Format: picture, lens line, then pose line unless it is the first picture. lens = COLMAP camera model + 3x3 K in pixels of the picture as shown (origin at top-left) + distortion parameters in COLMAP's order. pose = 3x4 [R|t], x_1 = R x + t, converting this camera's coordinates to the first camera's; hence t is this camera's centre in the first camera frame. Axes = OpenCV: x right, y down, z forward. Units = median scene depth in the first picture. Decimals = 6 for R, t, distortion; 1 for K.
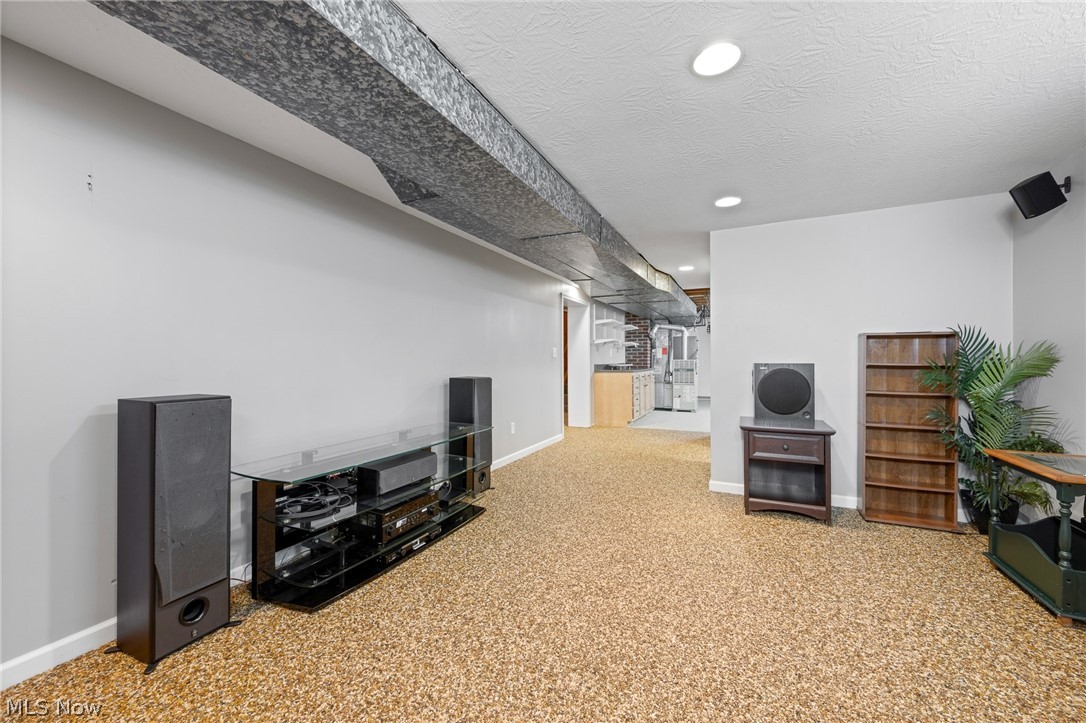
lens RADIAL K [[418.4, 0, 540.5], [0, 418.4, 360.0], [0, 0, 1]] dist [0.000652, -0.000216]
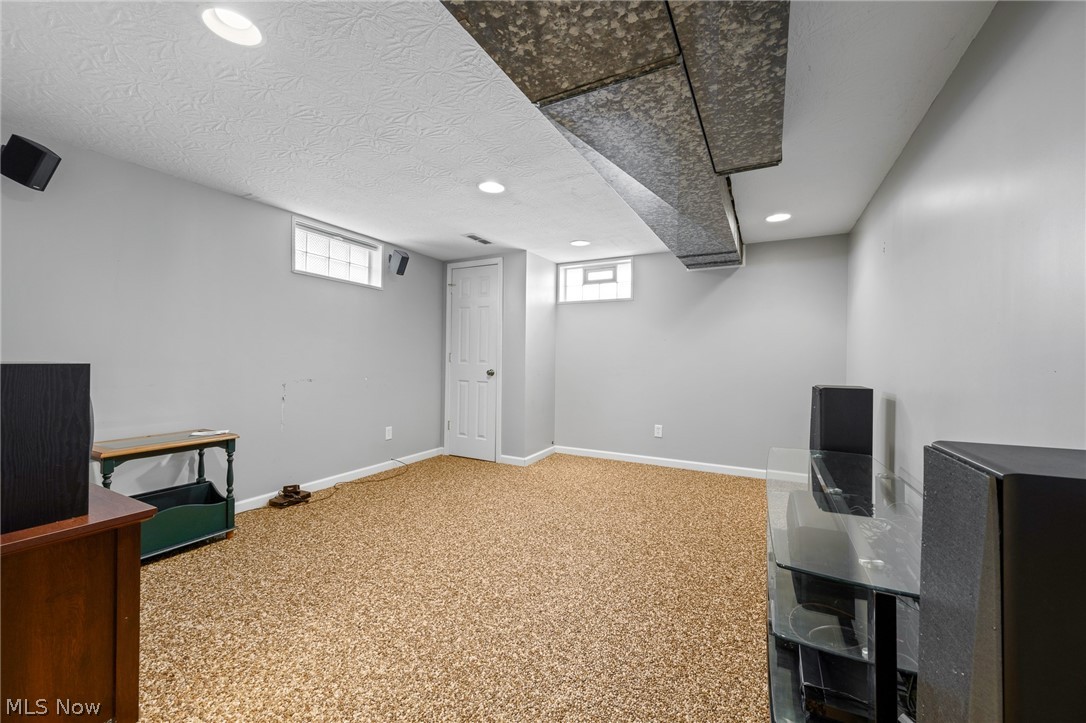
lens RADIAL K [[418.4, 0, 540.5], [0, 418.4, 360.0], [0, 0, 1]] dist [0.000652, -0.000216]
pose [[-0.998999, -0.009602, 0.043689, 0.083074], [-0.009513, 0.999952, 0.002246, 0.001361], [-0.043708, 0.001828, -0.999043, 1.756705]]
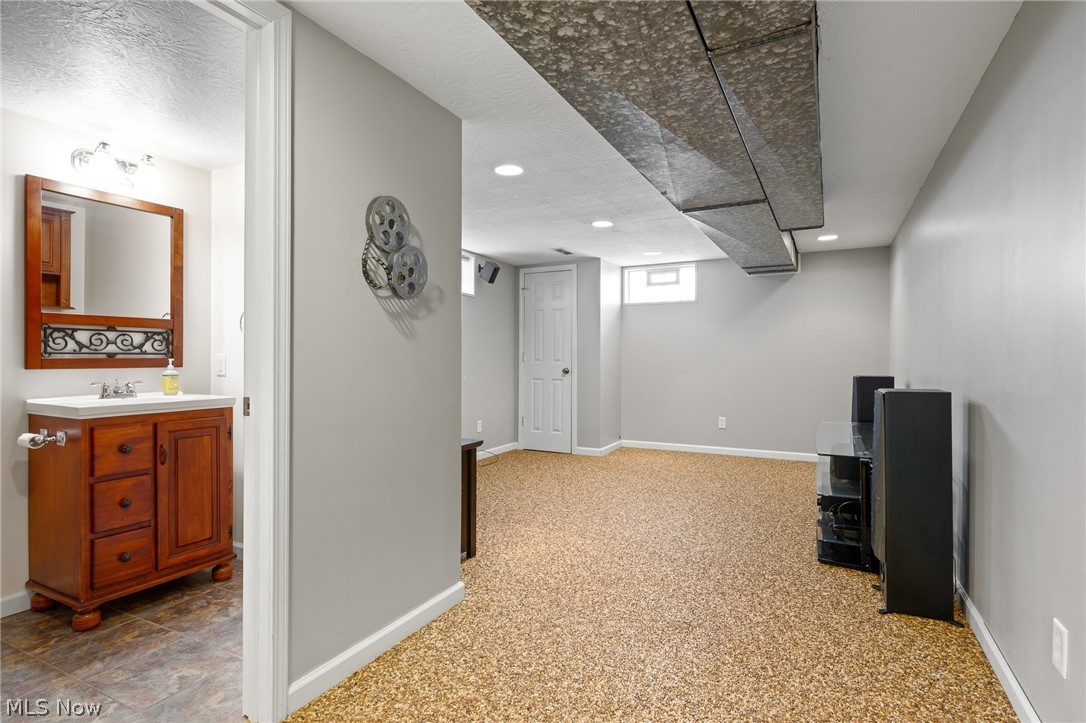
lens RADIAL K [[526.4, 0, 543.8], [0, 526.4, 357.8], [0, 0, 1]] dist [-0.002244, -0.000187]
pose [[-0.999009, 0.000589, 0.044506, 0.395668], [0.000577, 1.000000, -0.000273, 0.002365], [-0.044506, -0.000247, -0.999009, 2.474771]]
